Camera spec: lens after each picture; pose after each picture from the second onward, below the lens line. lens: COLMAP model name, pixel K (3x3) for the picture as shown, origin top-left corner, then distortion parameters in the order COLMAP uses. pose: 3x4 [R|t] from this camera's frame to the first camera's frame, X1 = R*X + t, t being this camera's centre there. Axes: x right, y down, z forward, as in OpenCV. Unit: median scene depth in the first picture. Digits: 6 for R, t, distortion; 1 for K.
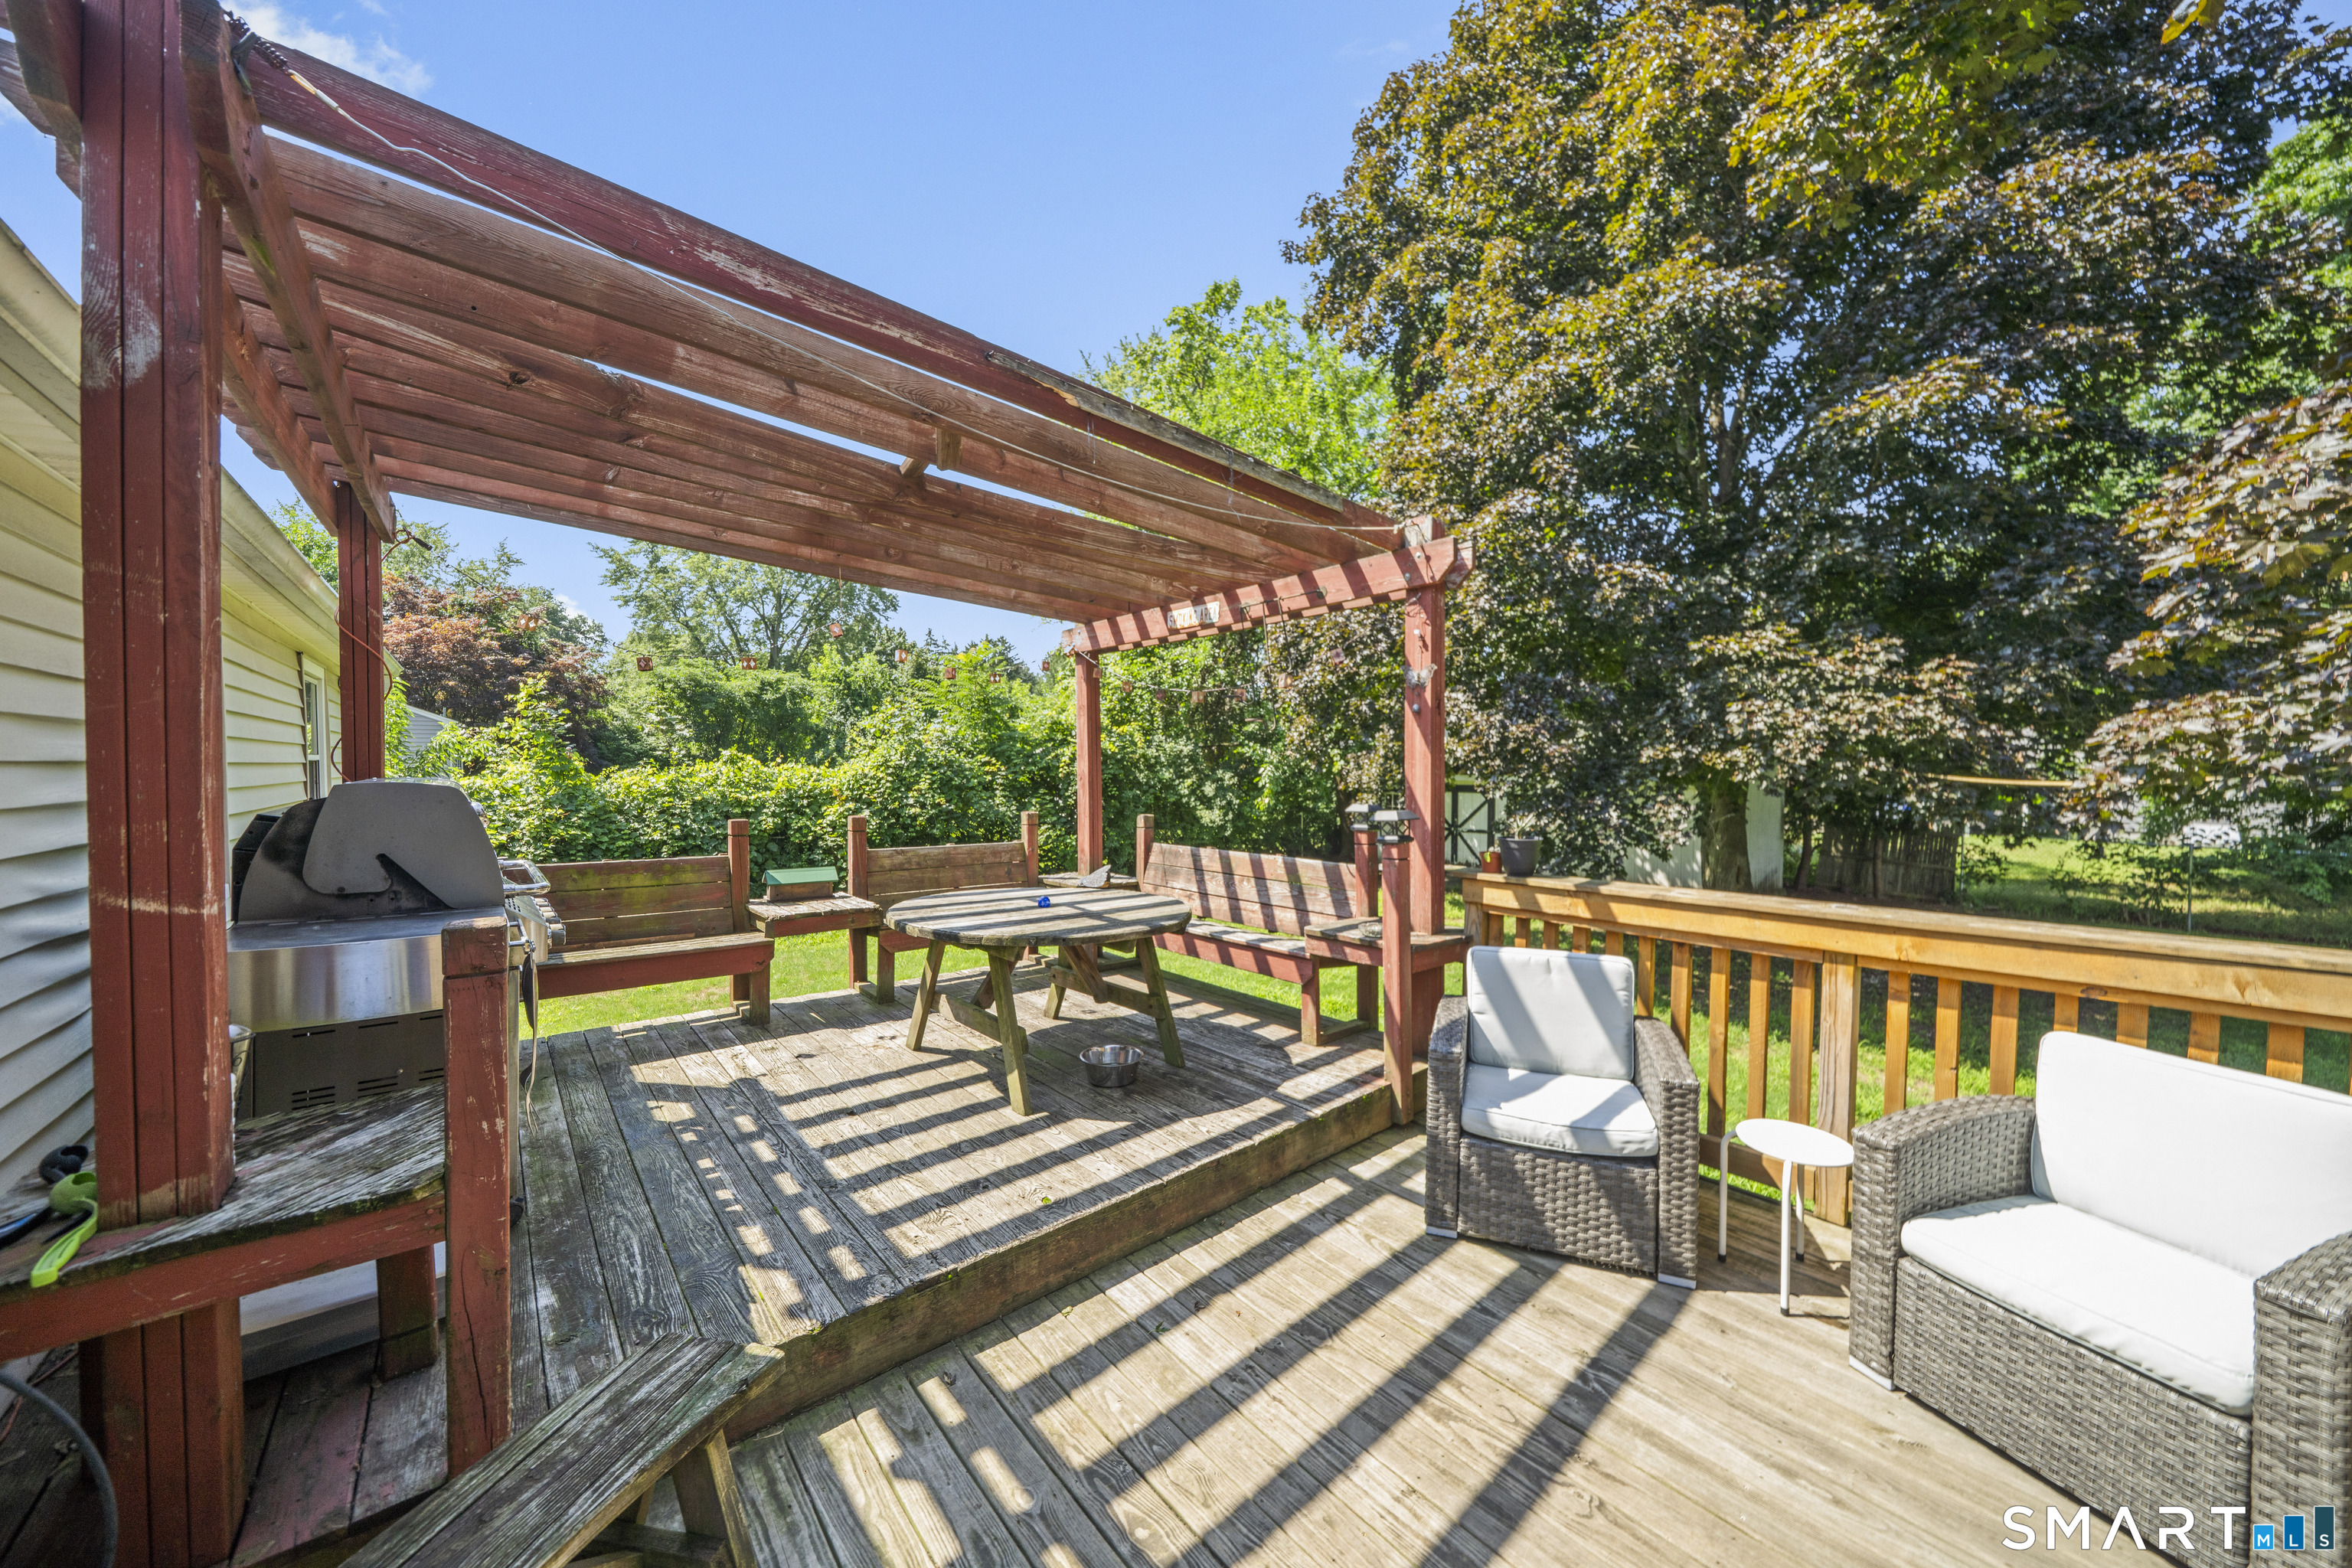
lens RADIAL K [[776.8, 0, 1176.0], [0, 776.8, 784.0], [0, 0, 1]] dist [-0.000172, -0.000011]
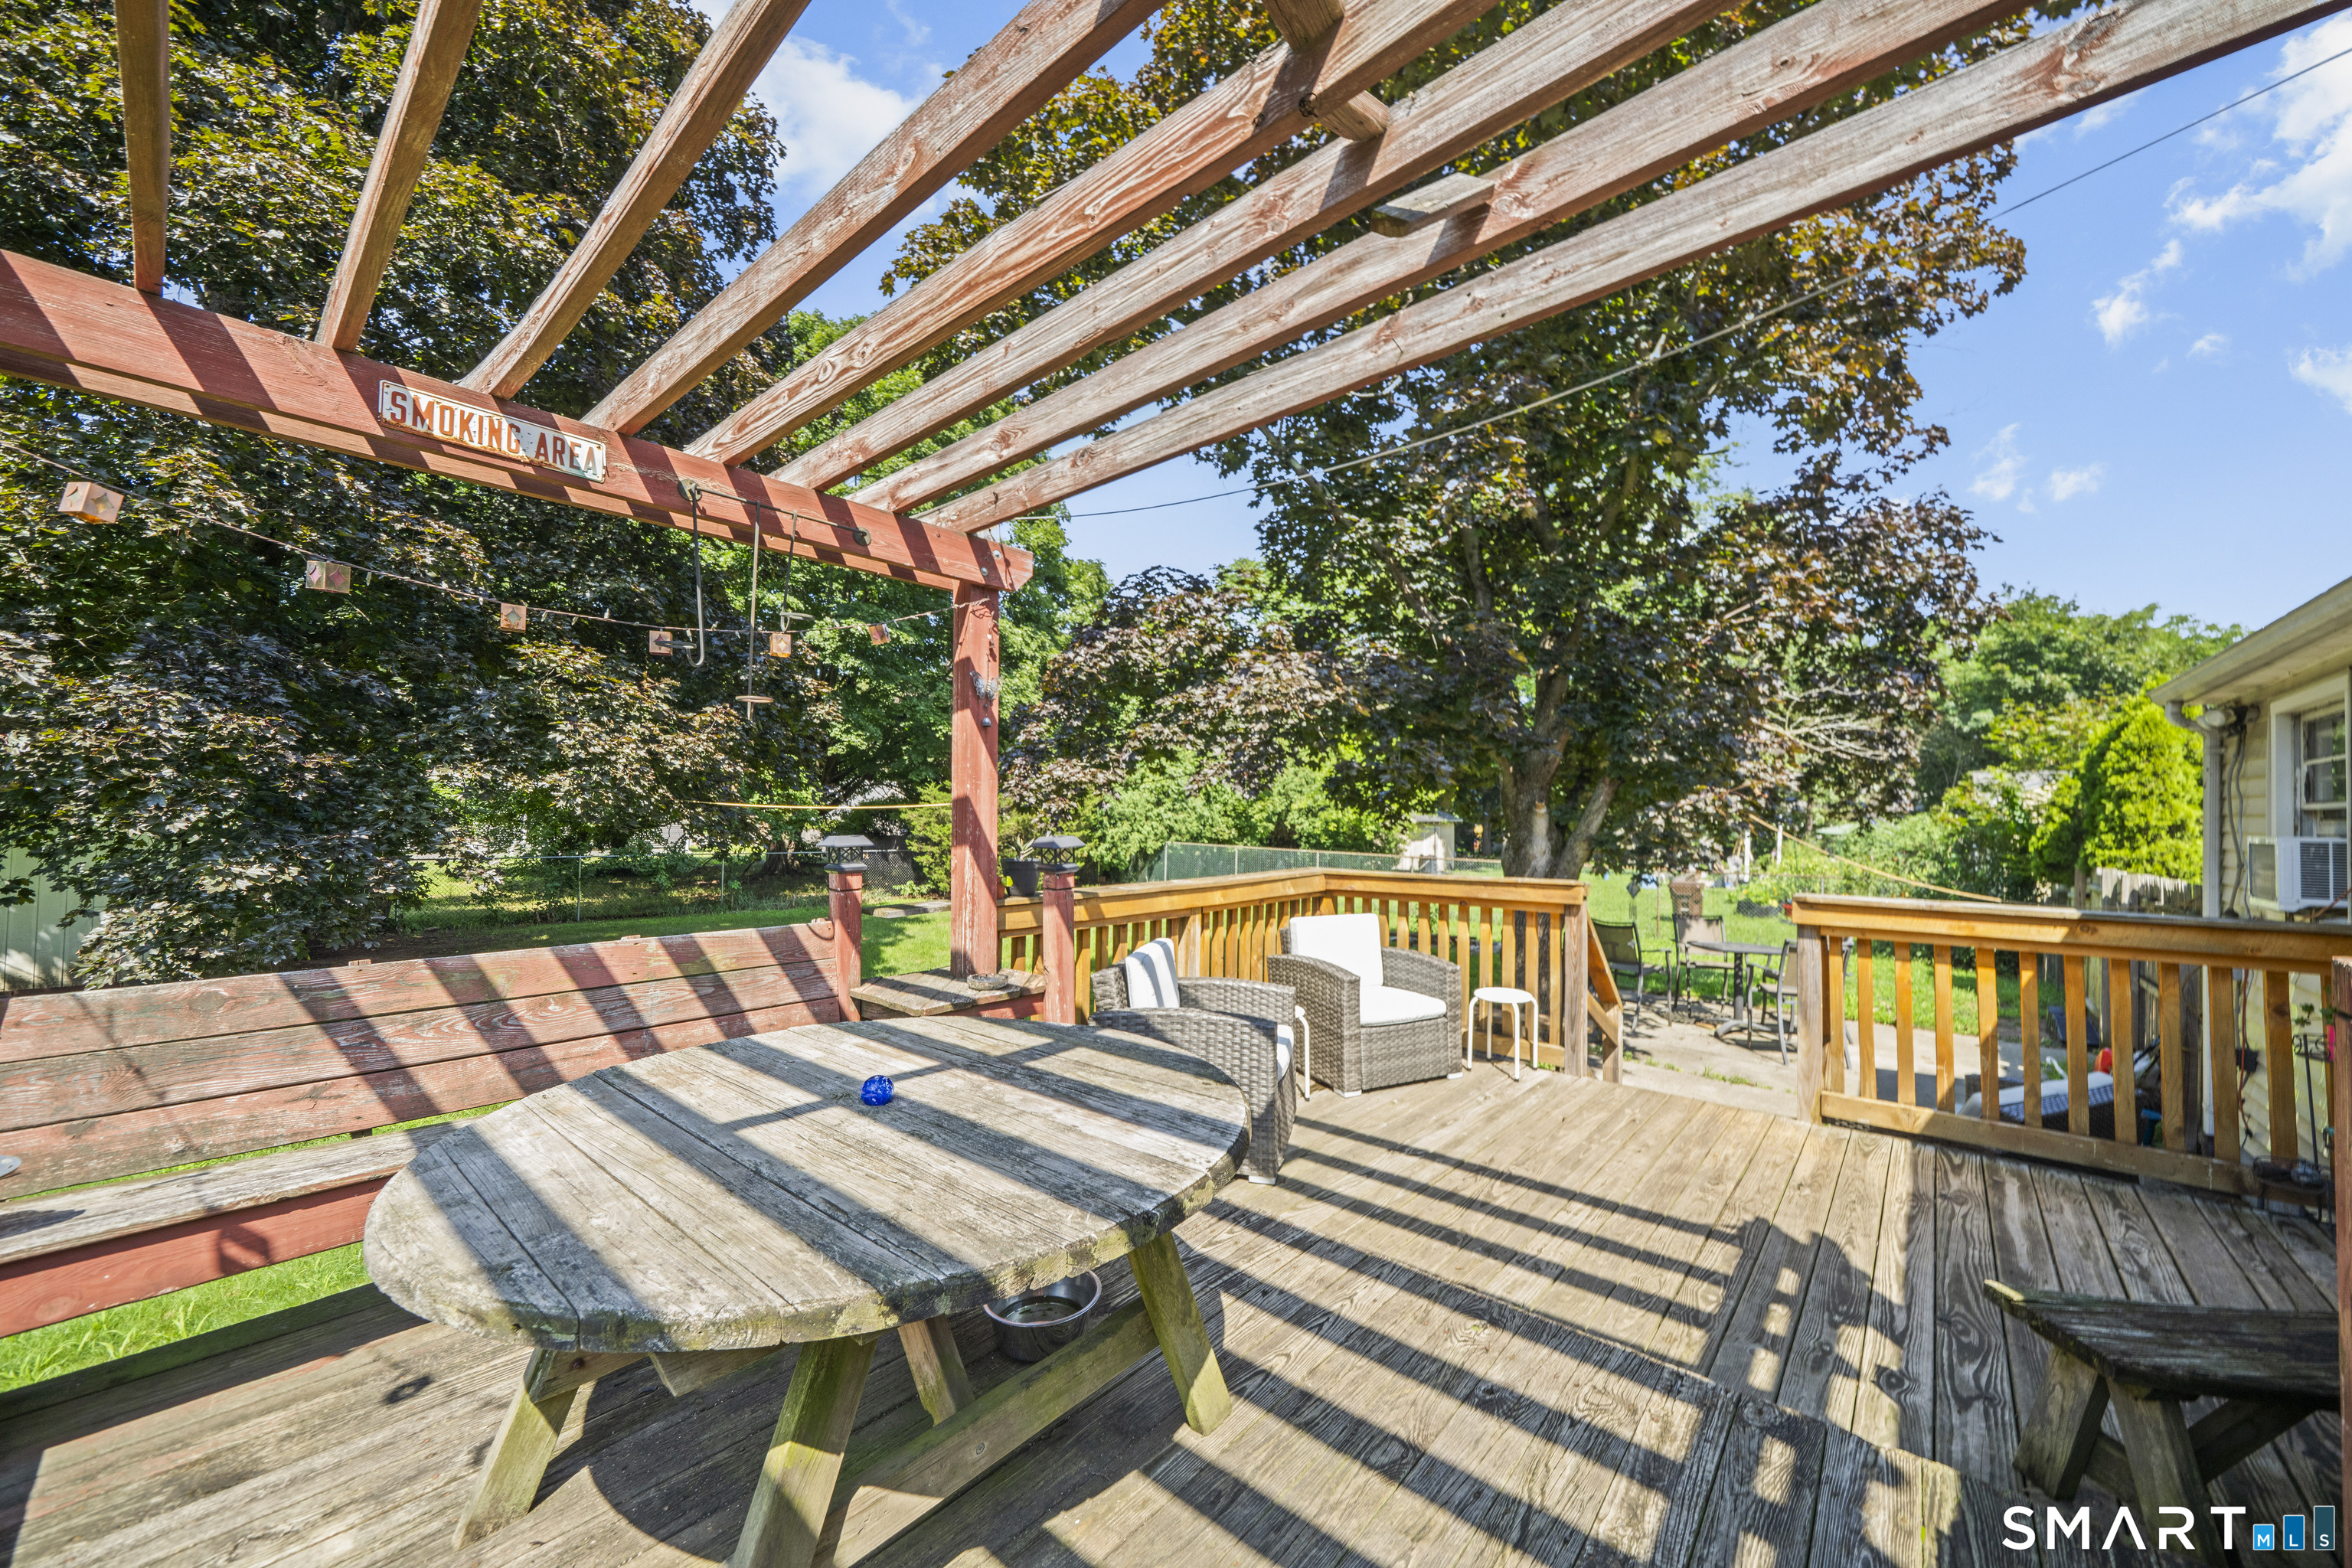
lens RADIAL K [[776.8, 0, 1176.0], [0, 776.8, 784.0], [0, 0, 1]] dist [-0.000172, -0.000011]
pose [[-0.079586, 0.027367, 0.996452, -1.052313], [0.005401, 0.999620, -0.027022, -0.000388], [-0.996813, 0.003231, -0.079704, 1.518753]]
